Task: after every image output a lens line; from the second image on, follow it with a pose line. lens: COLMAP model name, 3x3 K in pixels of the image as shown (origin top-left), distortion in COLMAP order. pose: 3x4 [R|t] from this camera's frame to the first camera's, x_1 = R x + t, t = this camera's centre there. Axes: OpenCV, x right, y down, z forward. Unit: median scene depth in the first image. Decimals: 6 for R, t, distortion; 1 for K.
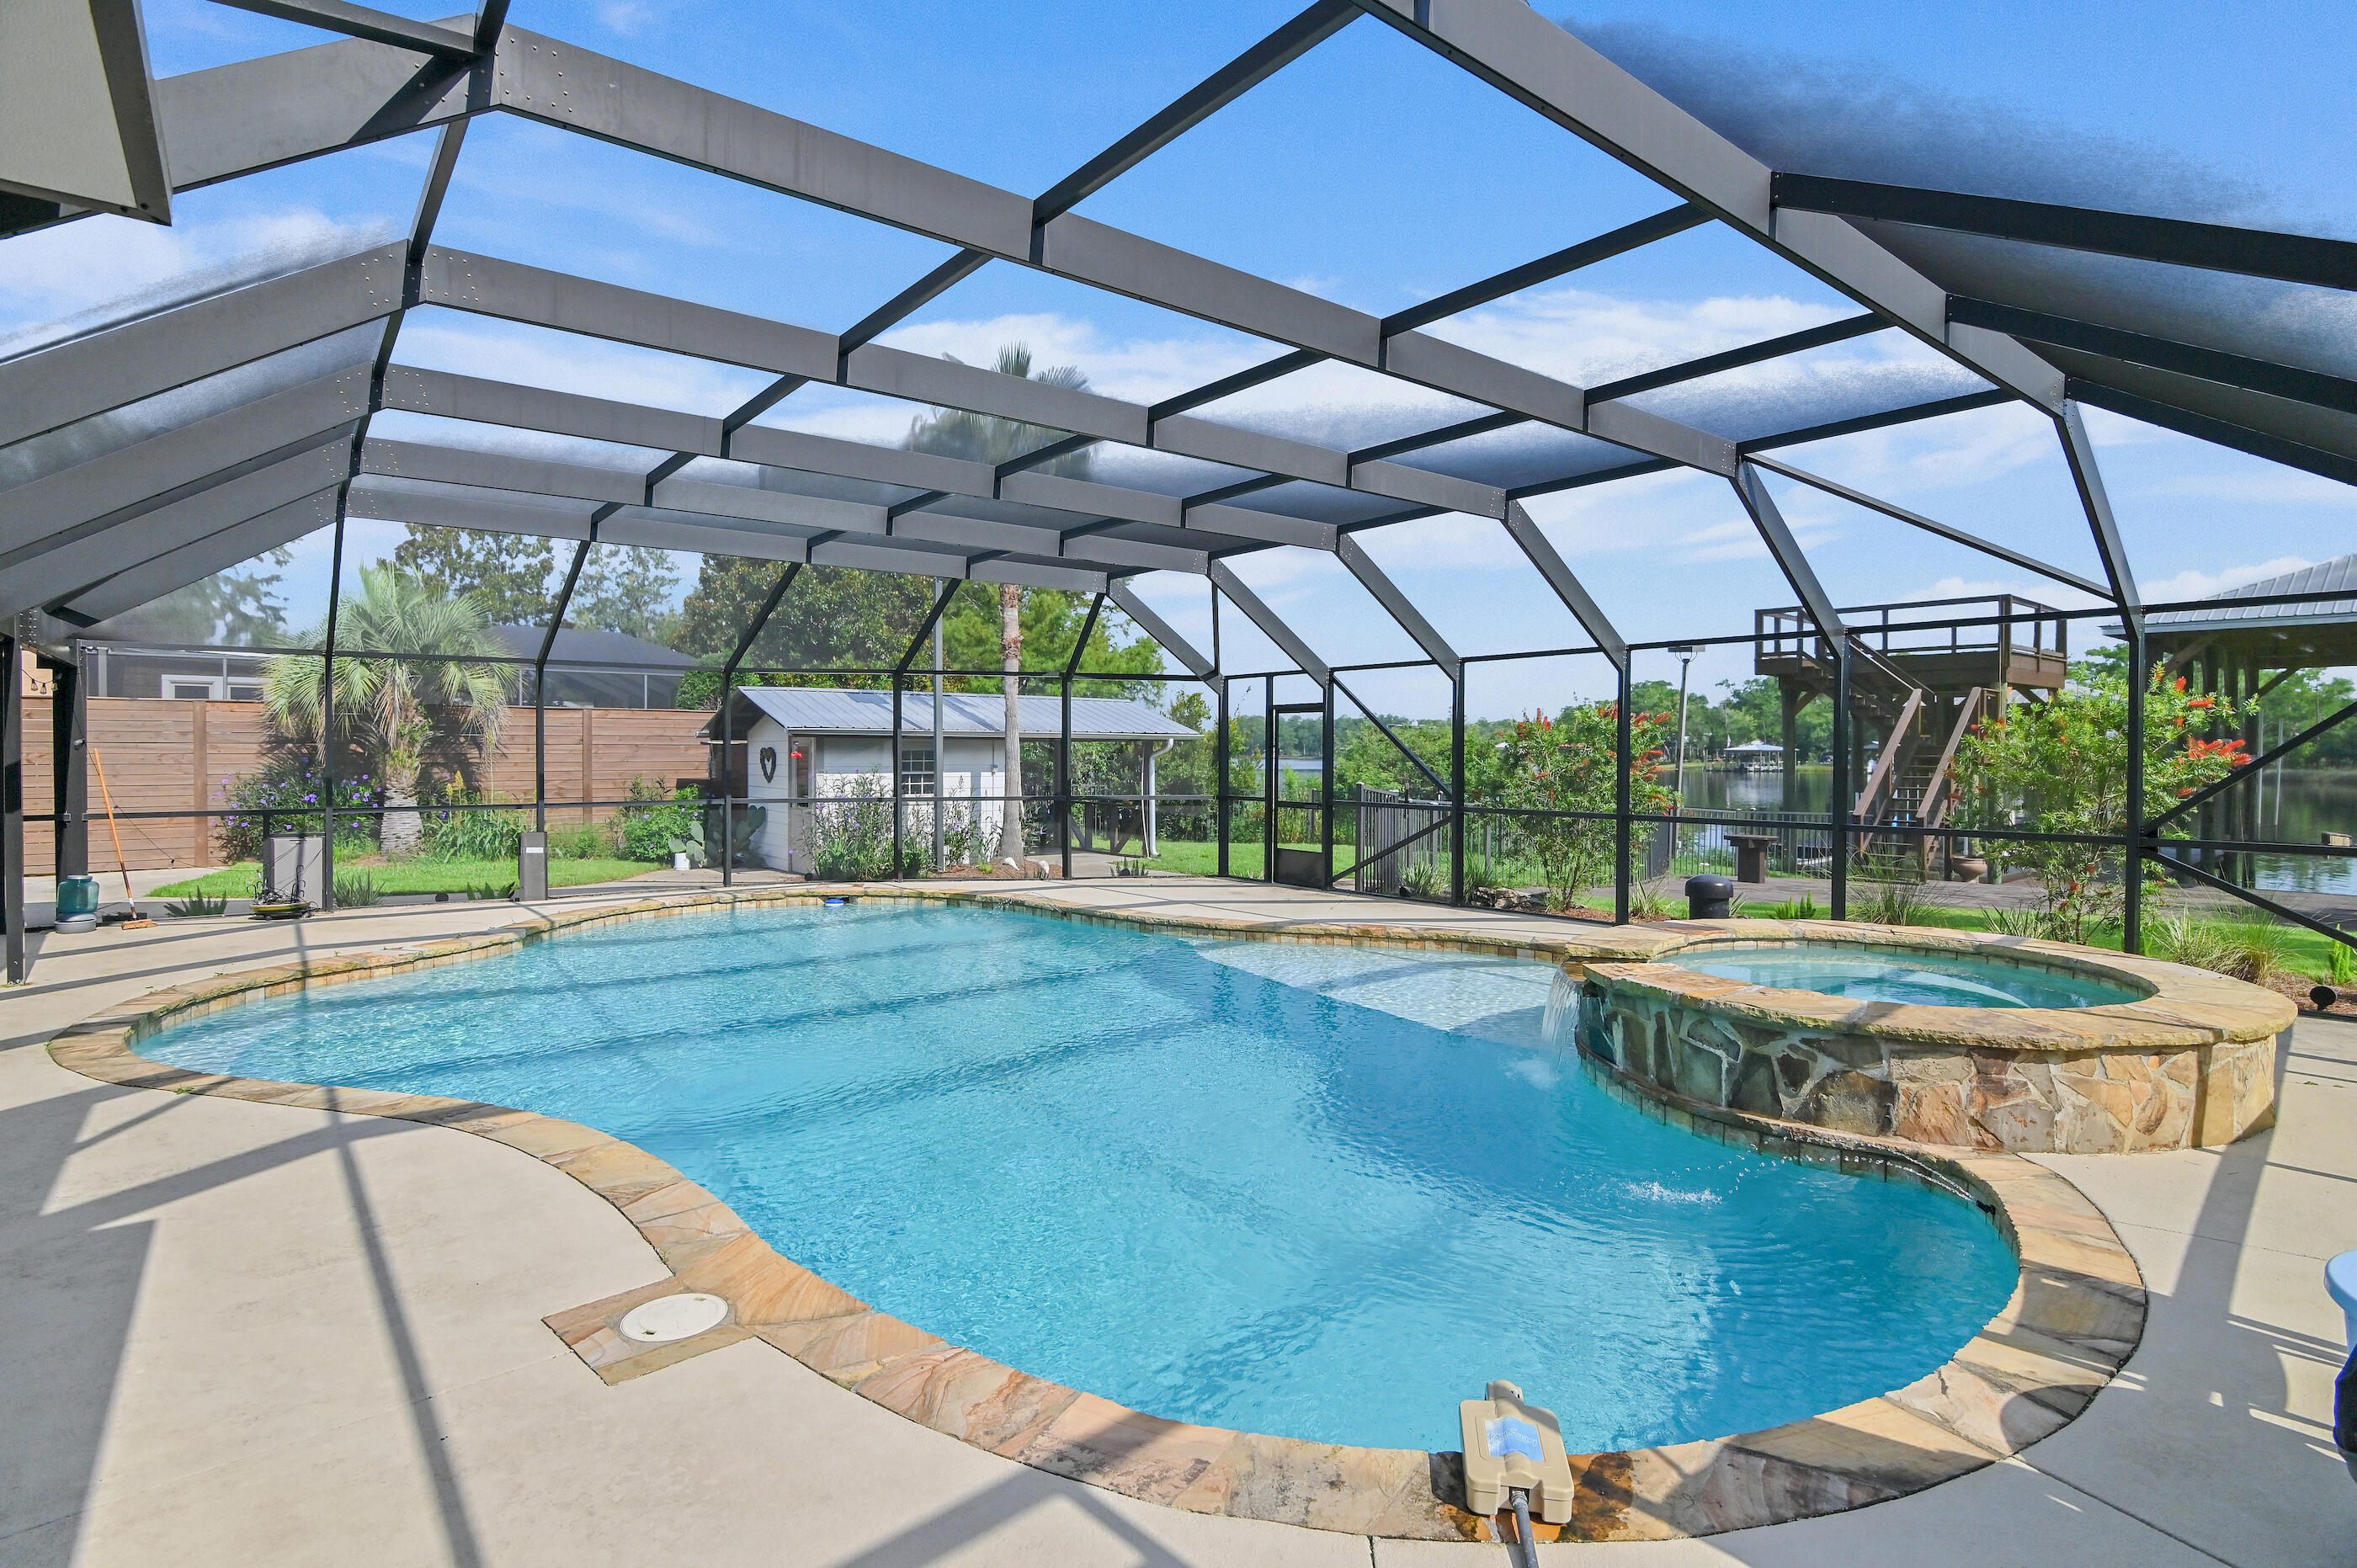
lens RADIAL K [[1162.5, 0, 1178.5], [0, 1162.5, 784.0], [0, 0, 1]] dist [-0.014914, -0.000093]
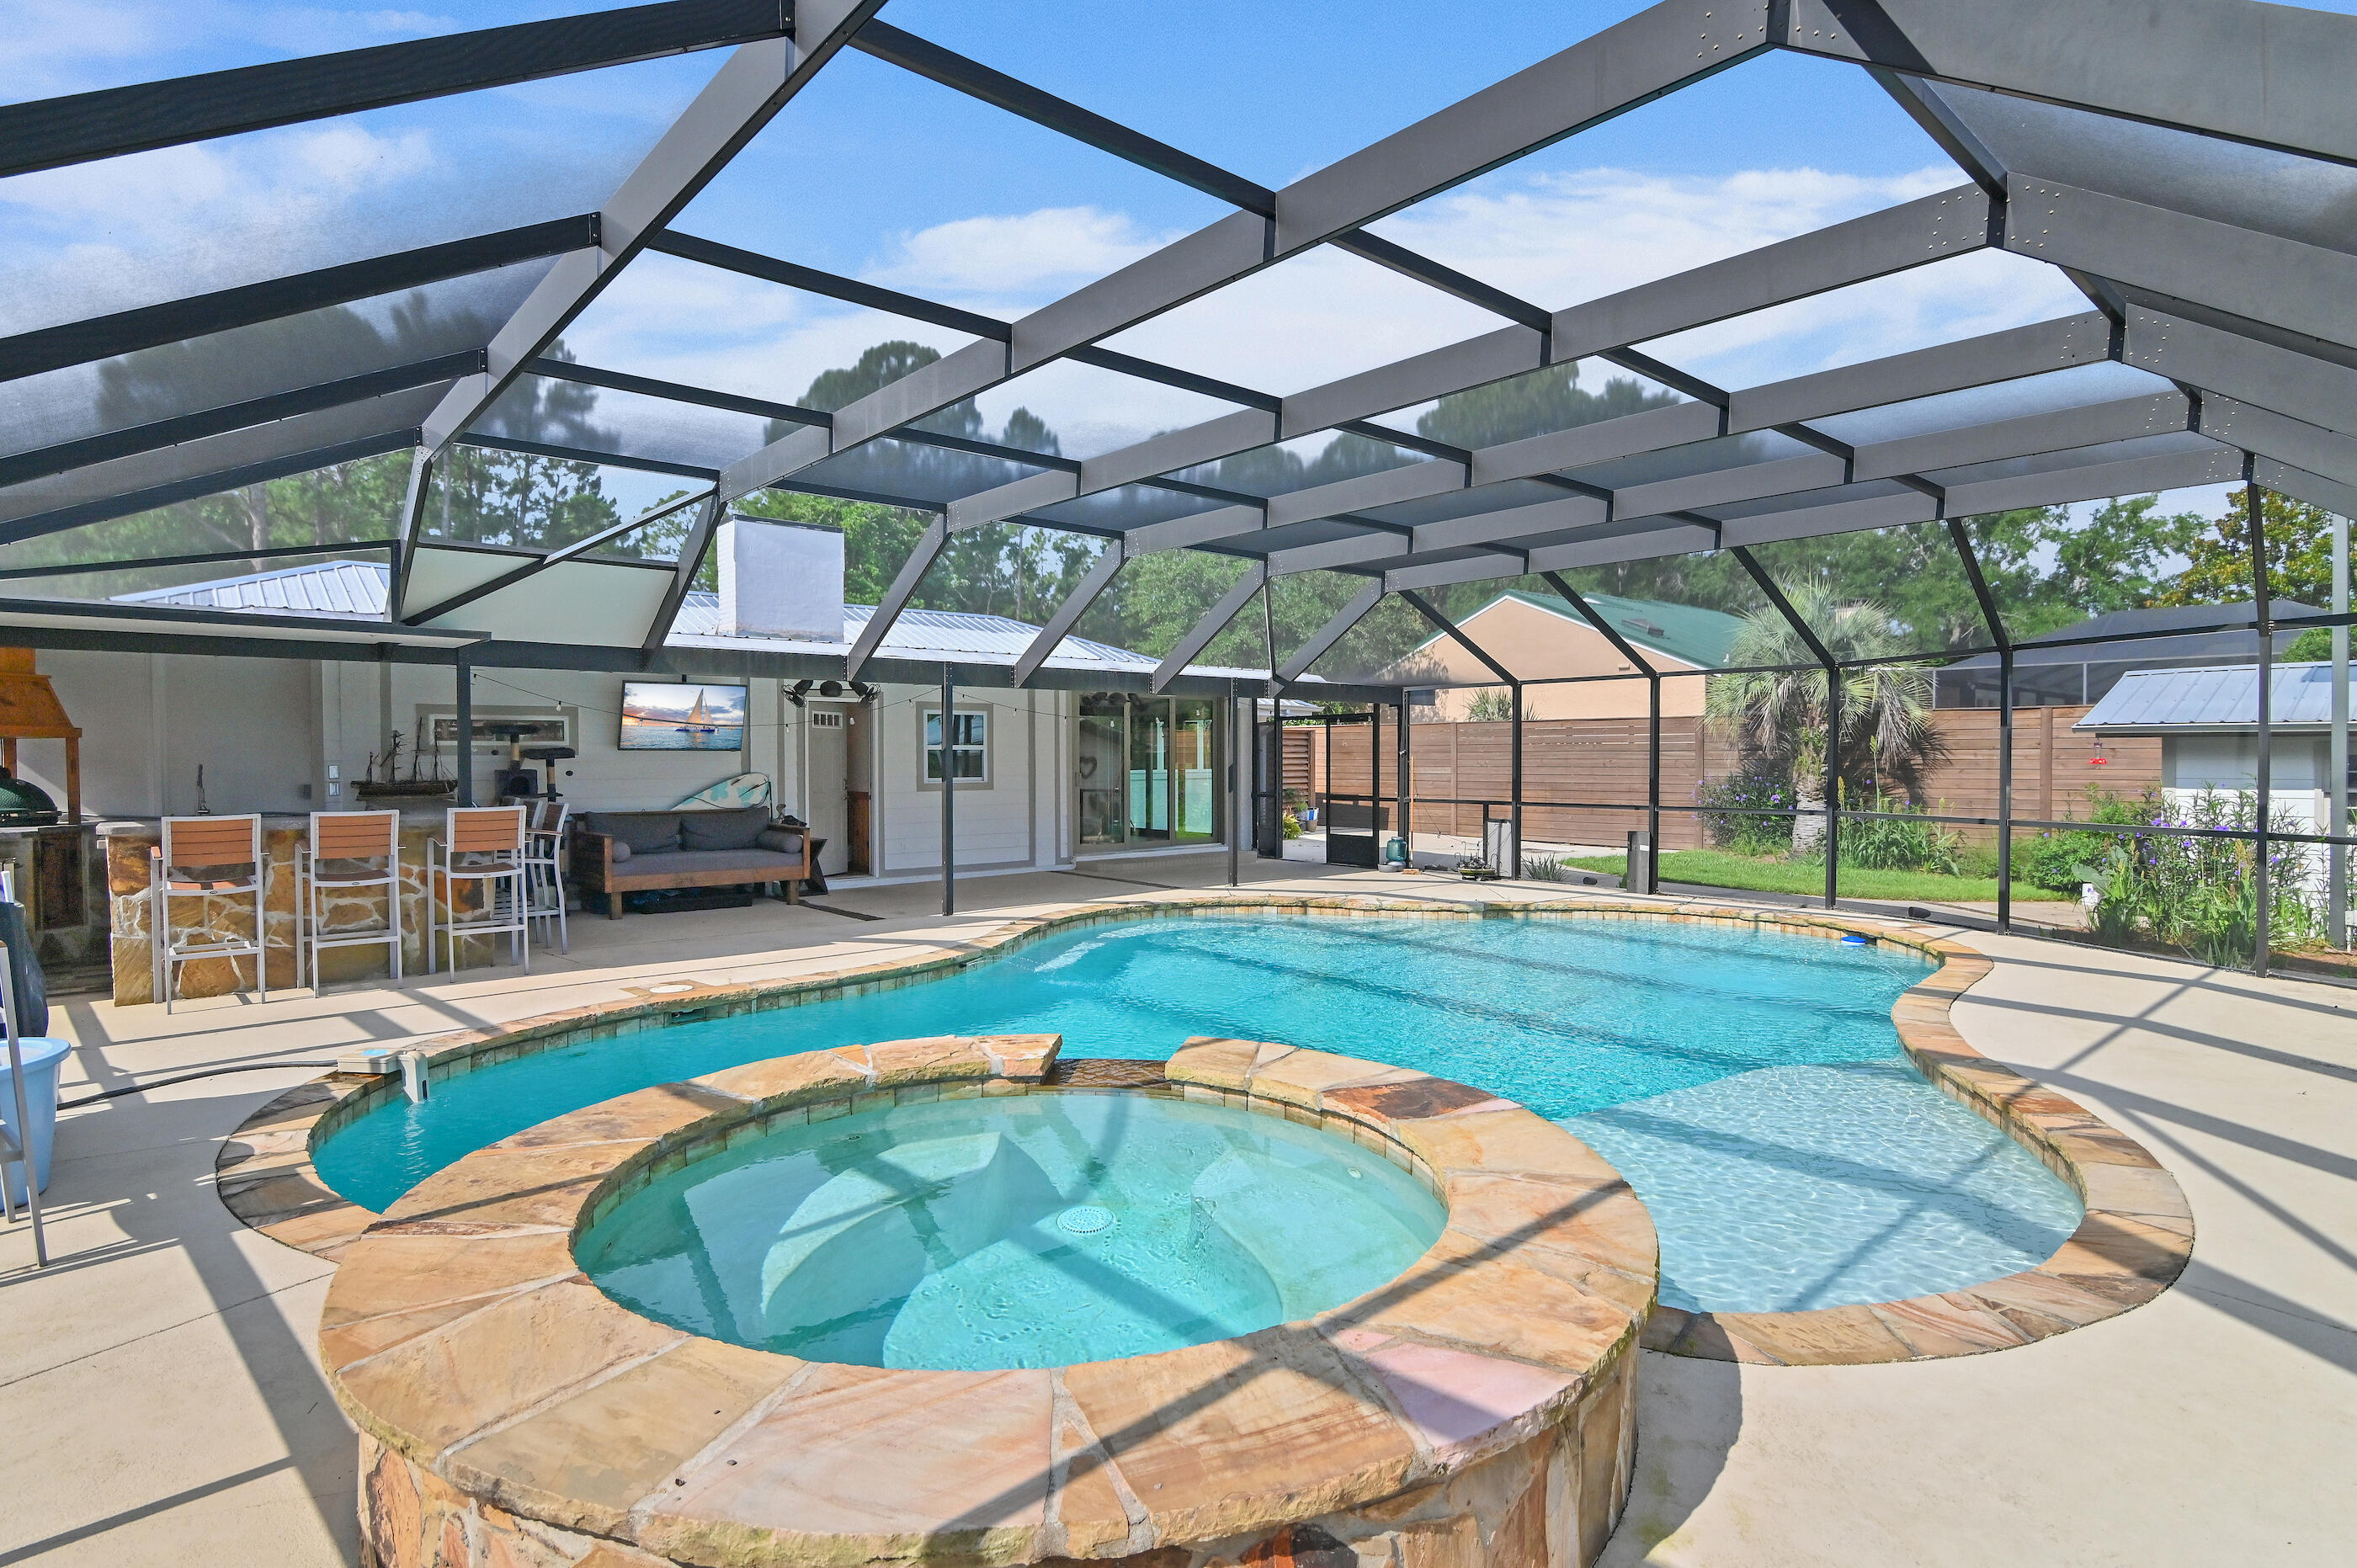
lens RADIAL K [[1193.5, 0, 1178.5], [0, 1193.5, 784.0], [0, 0, 1]] dist [-0.011215, -0.000529]
pose [[0.042229, 0.018794, -0.998931, 0.739781], [-0.023568, 0.999564, 0.017810, -0.018678], [0.998830, 0.022790, 0.042654, 0.669753]]
